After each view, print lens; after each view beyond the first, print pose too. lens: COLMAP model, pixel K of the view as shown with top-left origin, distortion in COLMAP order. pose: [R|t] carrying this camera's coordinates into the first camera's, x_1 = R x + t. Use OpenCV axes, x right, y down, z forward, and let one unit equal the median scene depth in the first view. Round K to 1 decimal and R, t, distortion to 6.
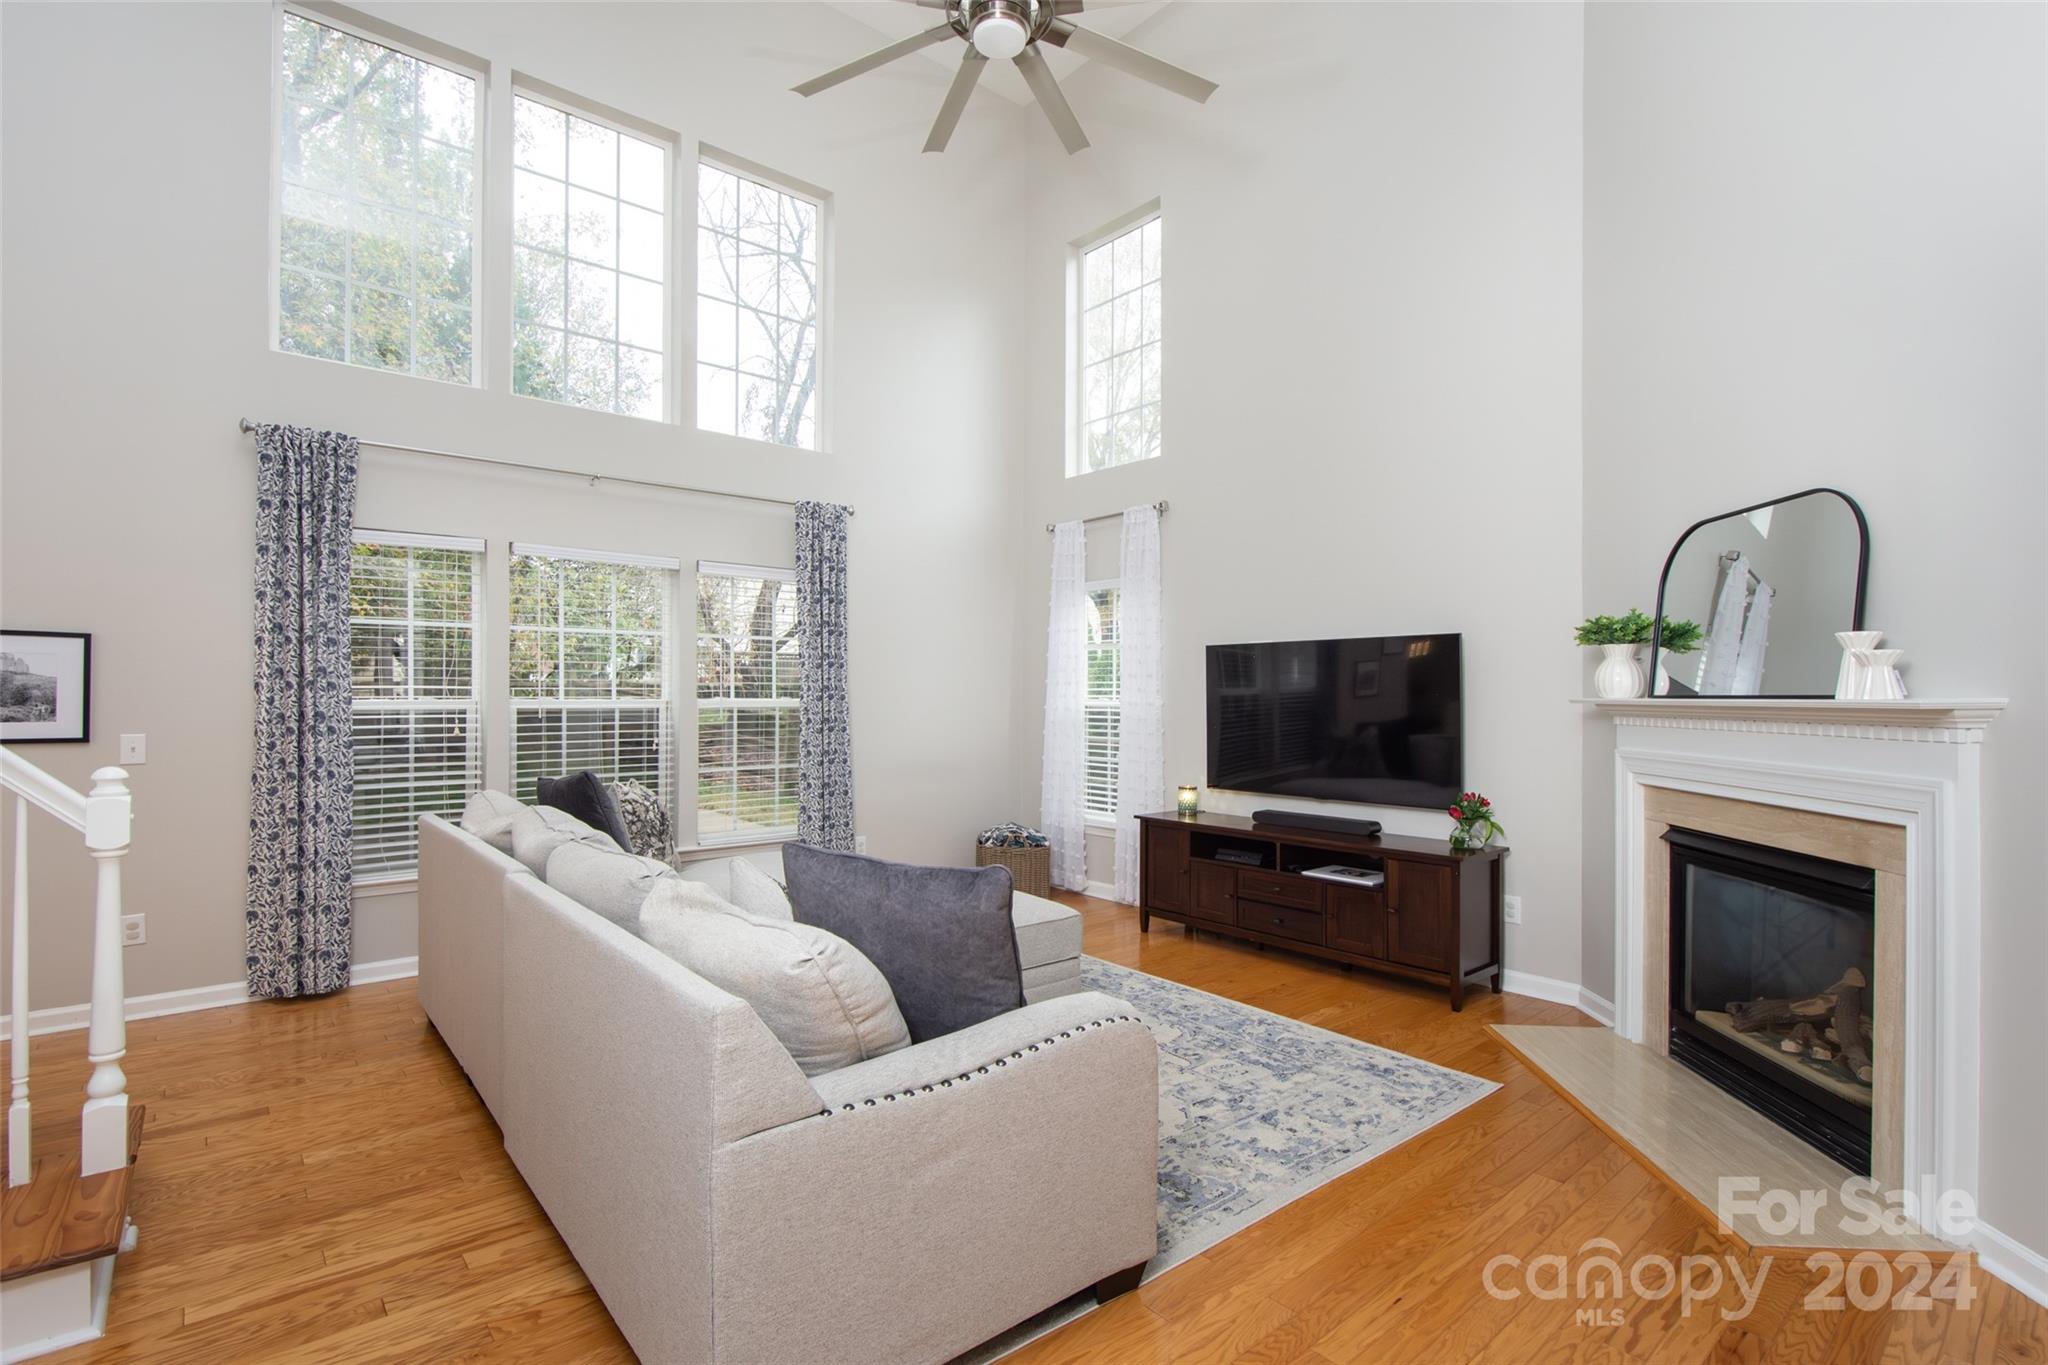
lens RADIAL K [[913.5, 0, 1027.0], [0, 913.5, 675.1], [0, 0, 1]] dist [-0.000108, -0.000401]
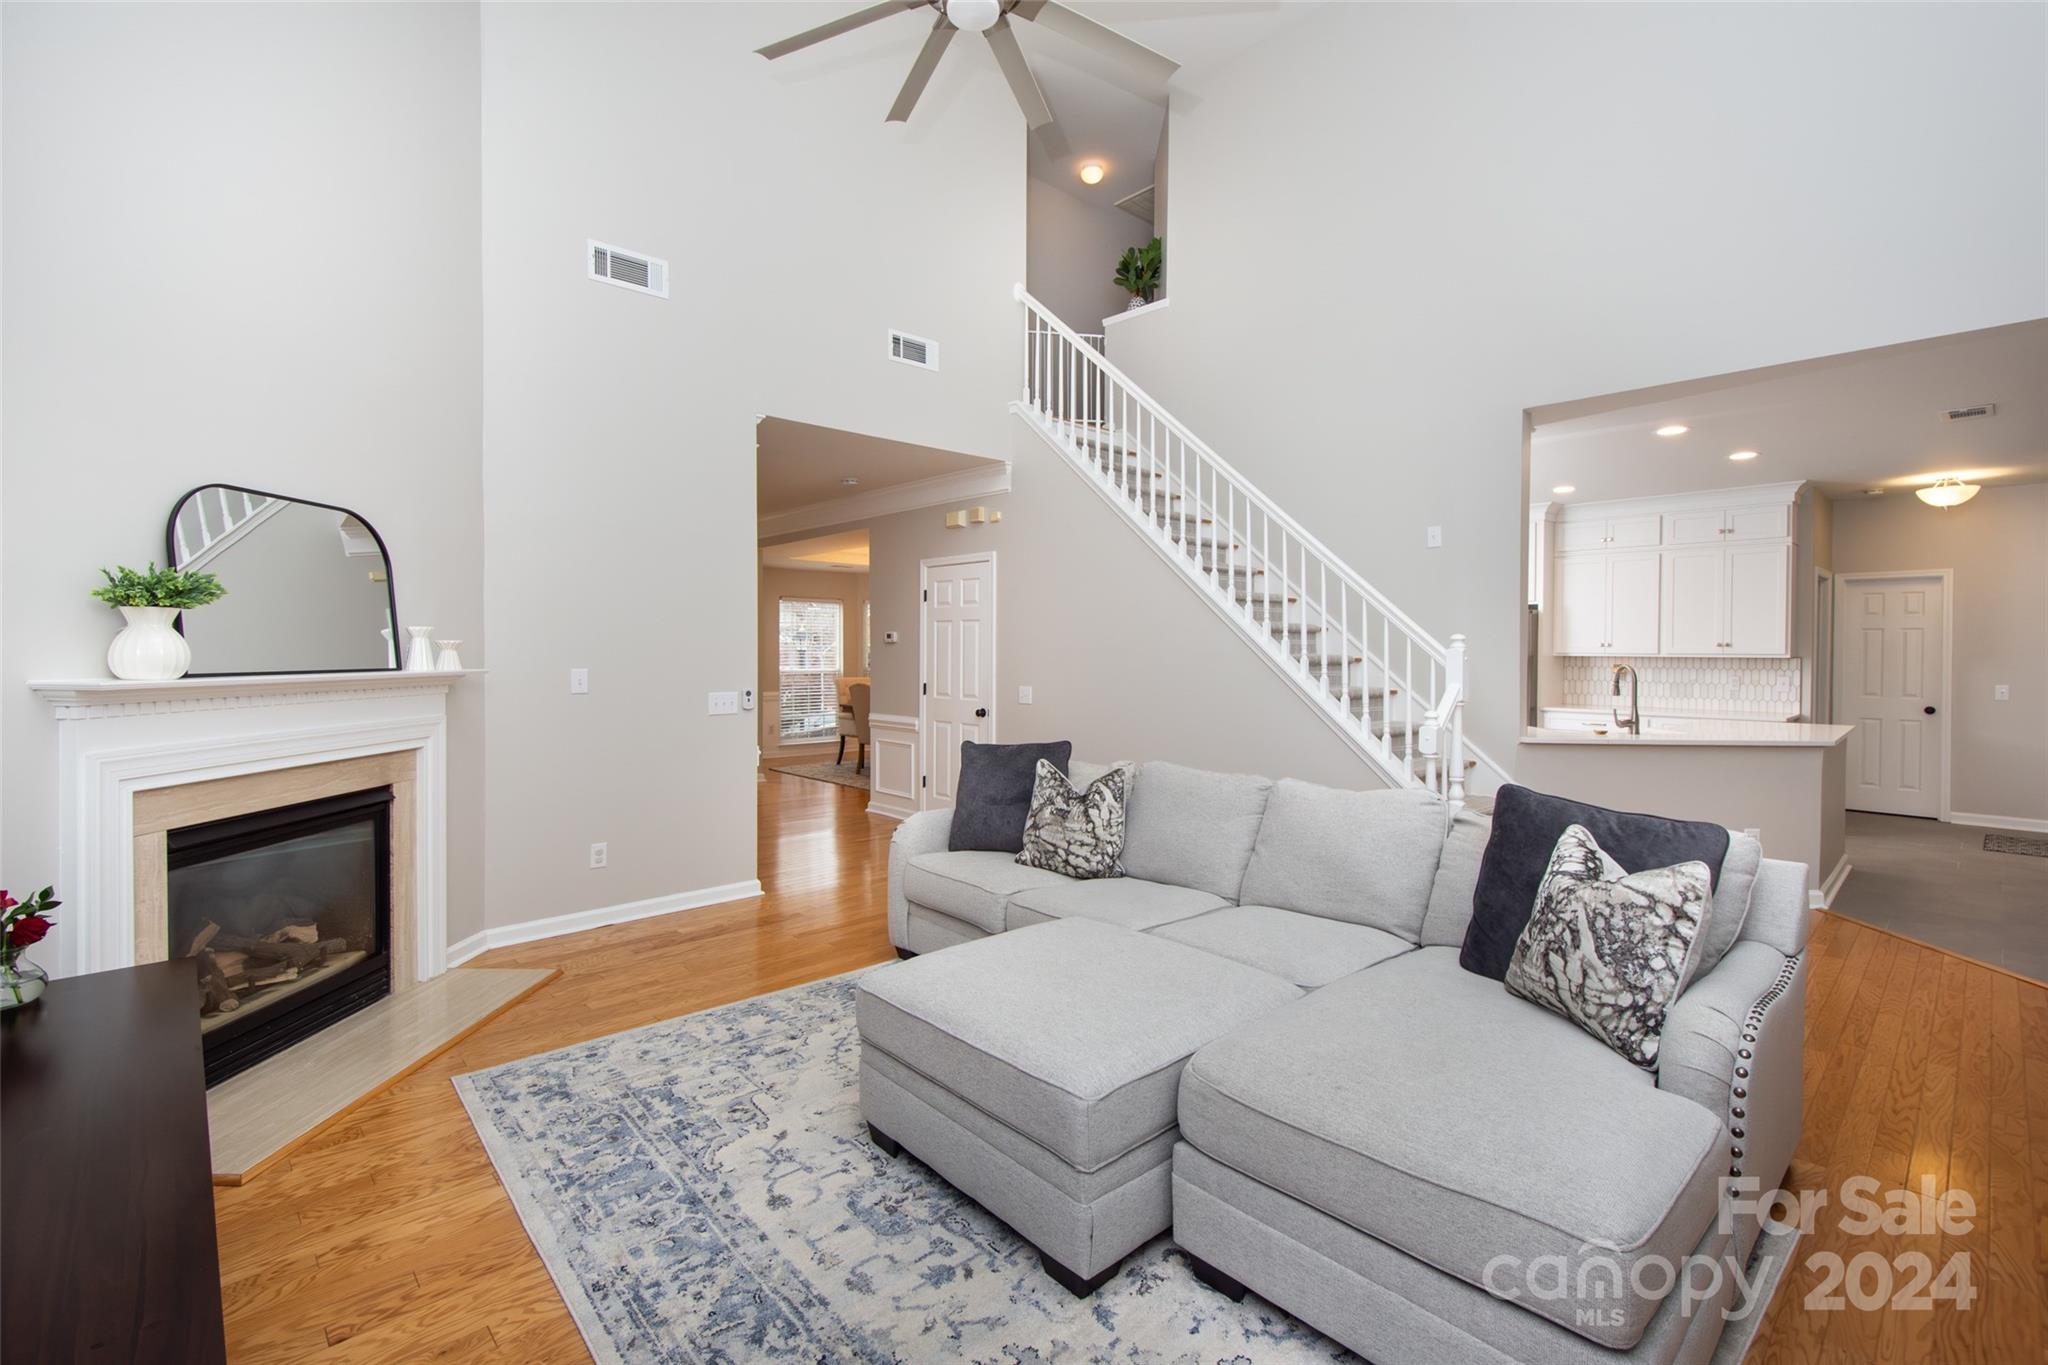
lens RADIAL K [[913.5, 0, 1027.0], [0, 913.5, 675.1], [0, 0, 1]] dist [-0.000108, -0.000401]
pose [[-0.999194, -0.009562, -0.038992, -0.050103], [-0.010058, 0.999871, 0.012547, 0.000778], [0.038867, 0.012929, -0.999161, 1.915464]]
